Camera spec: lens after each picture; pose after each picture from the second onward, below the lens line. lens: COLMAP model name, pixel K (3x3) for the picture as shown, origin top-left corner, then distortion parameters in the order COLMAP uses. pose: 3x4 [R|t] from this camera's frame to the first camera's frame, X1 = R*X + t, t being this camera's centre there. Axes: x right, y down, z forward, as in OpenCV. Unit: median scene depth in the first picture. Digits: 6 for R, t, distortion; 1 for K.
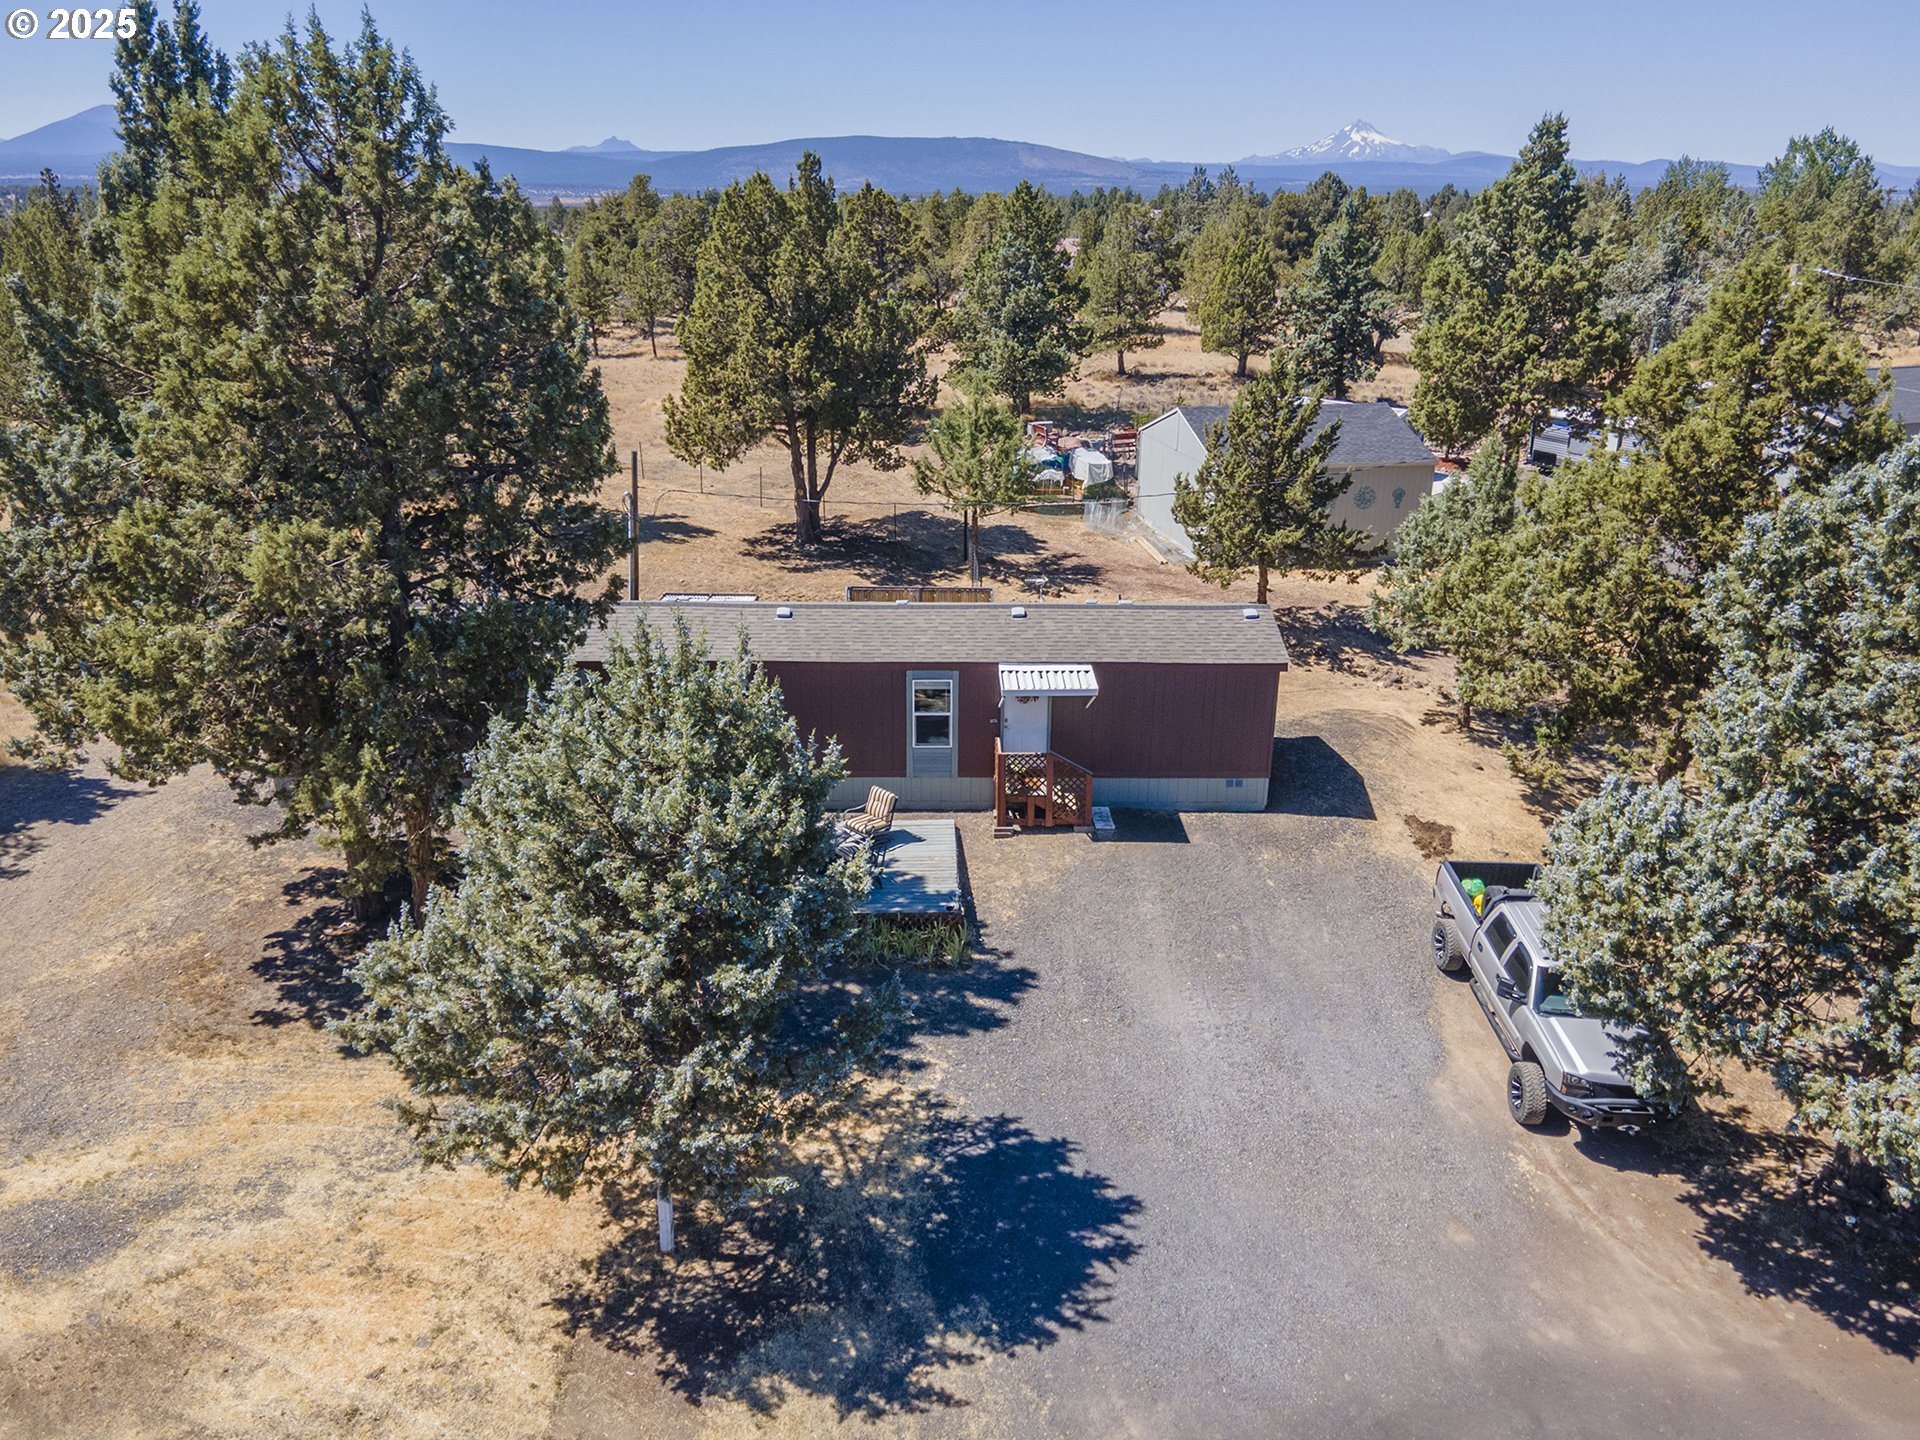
lens RADIAL K [[1398.1, 0, 977.2], [0, 1398.1, 715.6], [0, 0, 1]] dist [0.037011, 0.012410]
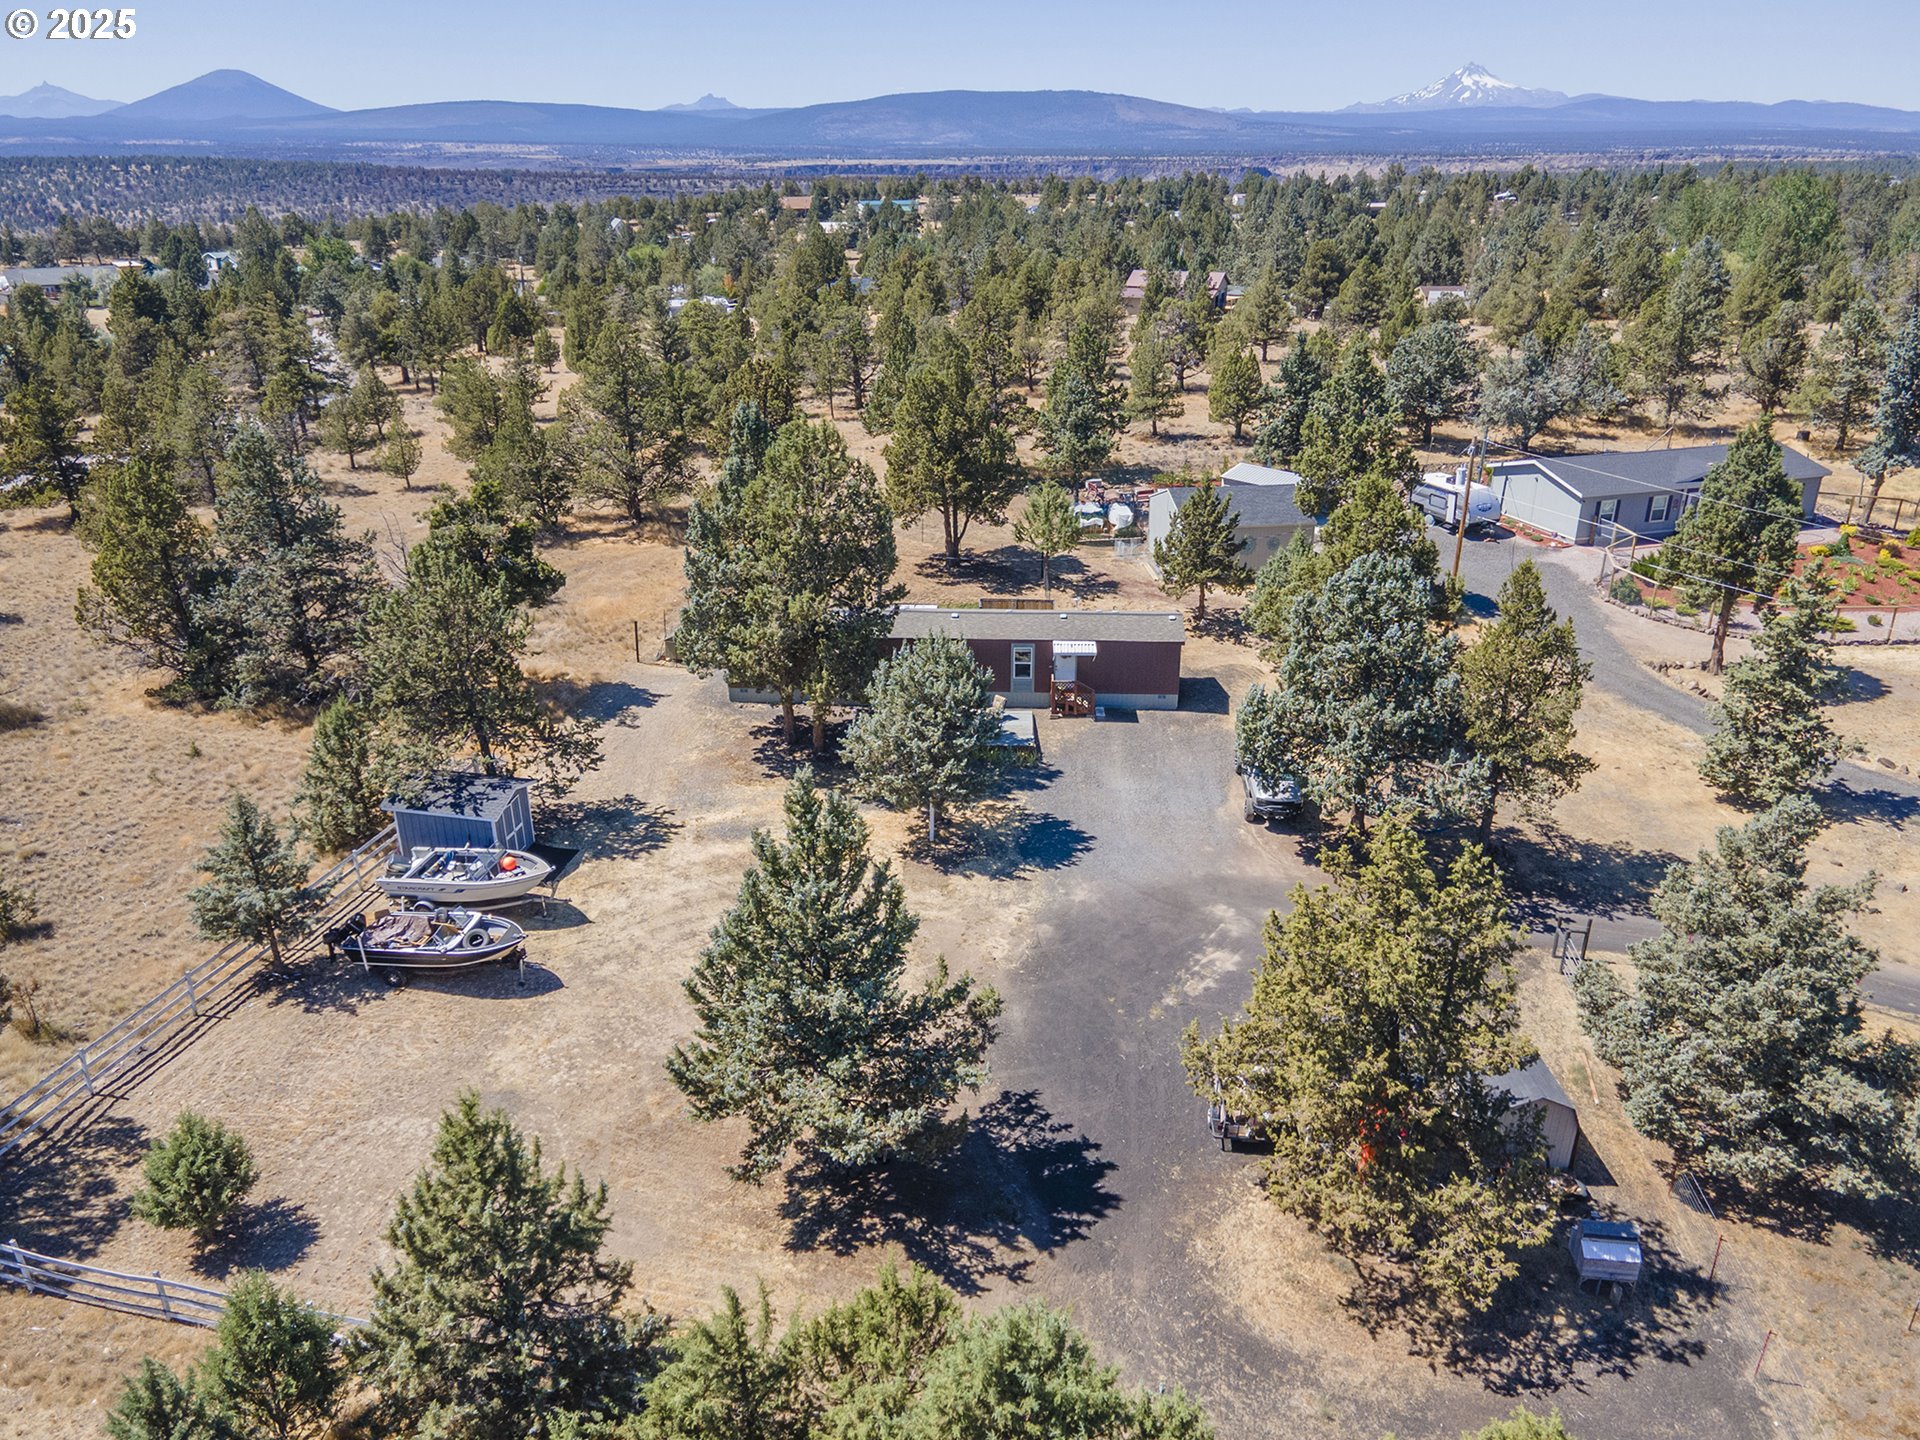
lens RADIAL K [[1398.1, 0, 968.1], [0, 1398.1, 725.2], [0, 0, 1]] dist [0.037011, 0.012410]
pose [[0.997548, 0.013760, -0.068619, 0.026954], [-0.011345, 0.999307, 0.035456, 0.015219], [0.069059, -0.034591, 0.997013, -0.936007]]
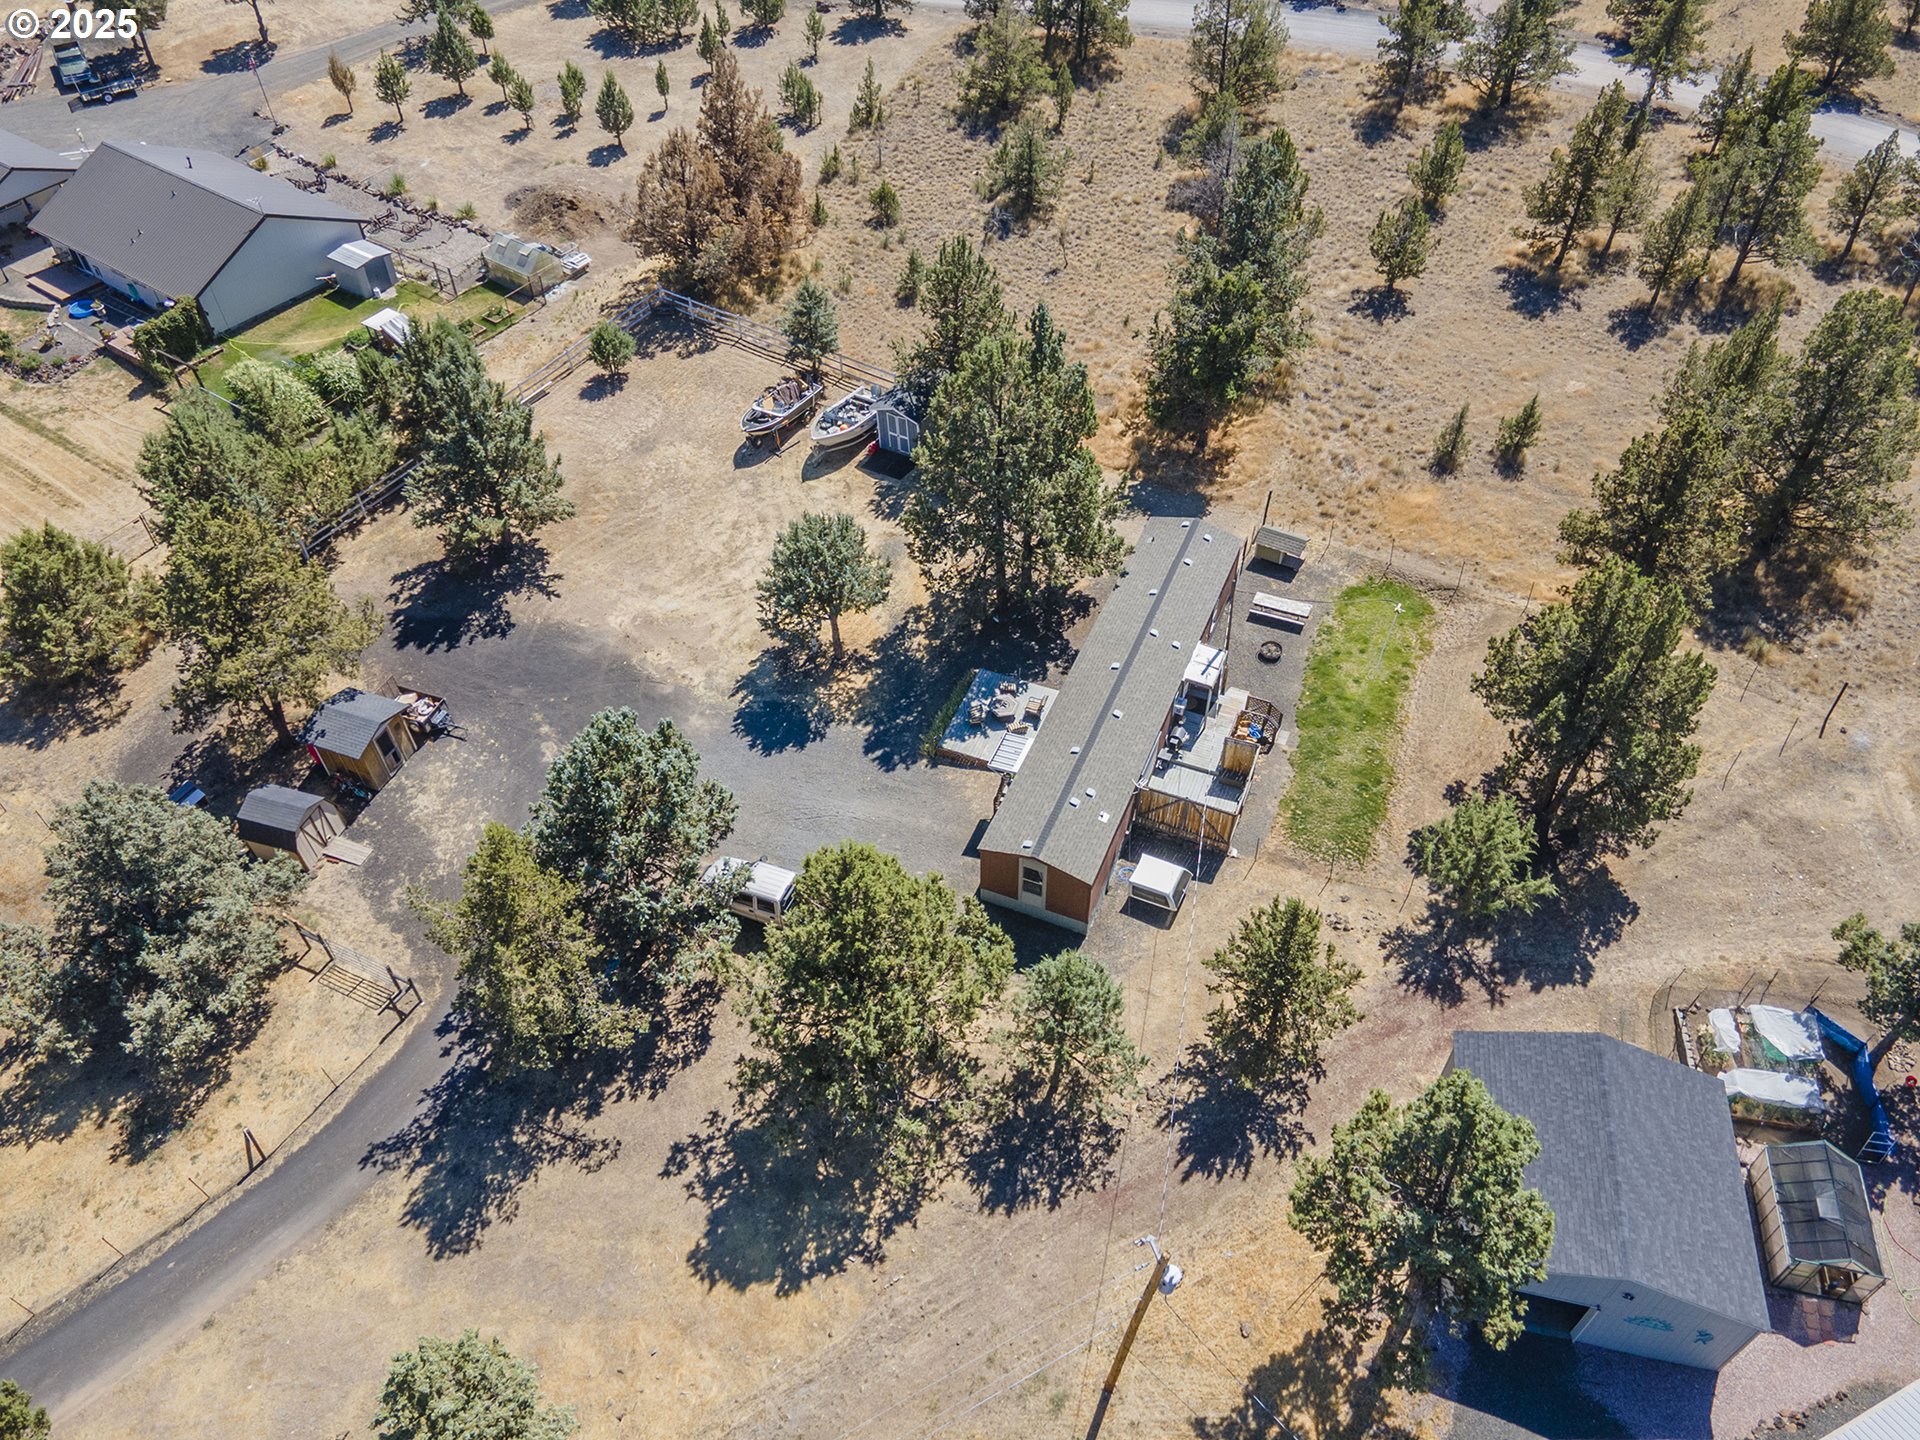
lens RADIAL K [[1398.1, 0, 968.2], [0, 1398.1, 704.4], [0, 0, 1]] dist [0.037011, 0.012410]
pose [[-0.408911, 0.641750, -0.648806, 0.969470], [-0.322206, 0.563644, 0.760585, -1.142769], [0.853800, 0.520061, -0.023705, 0.729383]]
